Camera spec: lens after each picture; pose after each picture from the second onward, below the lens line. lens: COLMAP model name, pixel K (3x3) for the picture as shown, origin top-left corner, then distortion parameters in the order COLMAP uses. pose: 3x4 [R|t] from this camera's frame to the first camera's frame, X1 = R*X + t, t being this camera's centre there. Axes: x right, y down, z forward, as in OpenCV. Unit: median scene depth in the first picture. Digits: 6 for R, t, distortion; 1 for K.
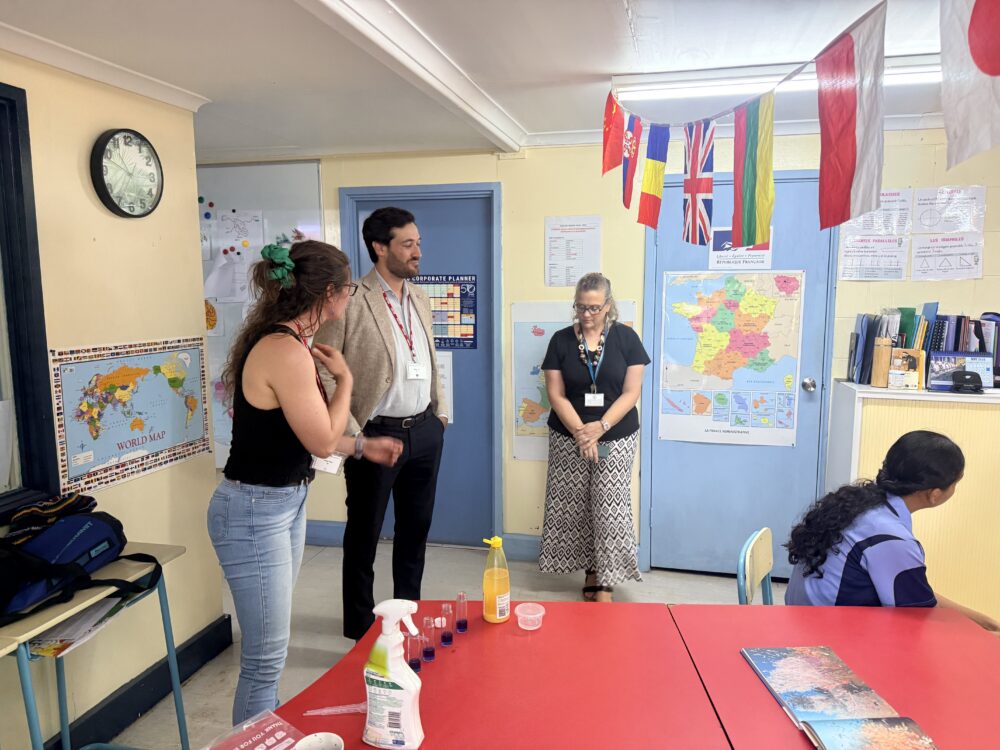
lens RADIAL K [[702.8, 0, 502.6], [0, 702.8, 383.8], [0, 0, 1]] dist [0.042843, -0.060197]
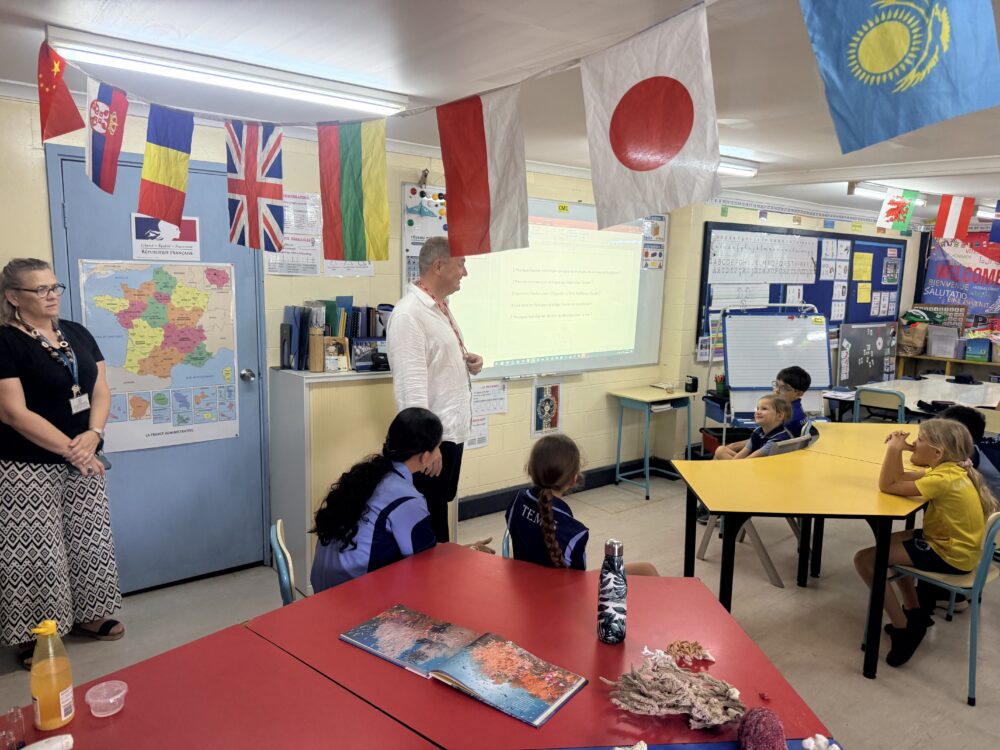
lens RADIAL K [[702.8, 0, 498.2], [0, 702.8, 378.0], [0, 0, 1]] dist [0.042843, -0.060197]
pose [[0.603409, -0.101435, 0.790954, -0.182640], [0.084037, 0.994442, 0.063420, -0.032593], [-0.792992, 0.028201, 0.608579, 0.089942]]
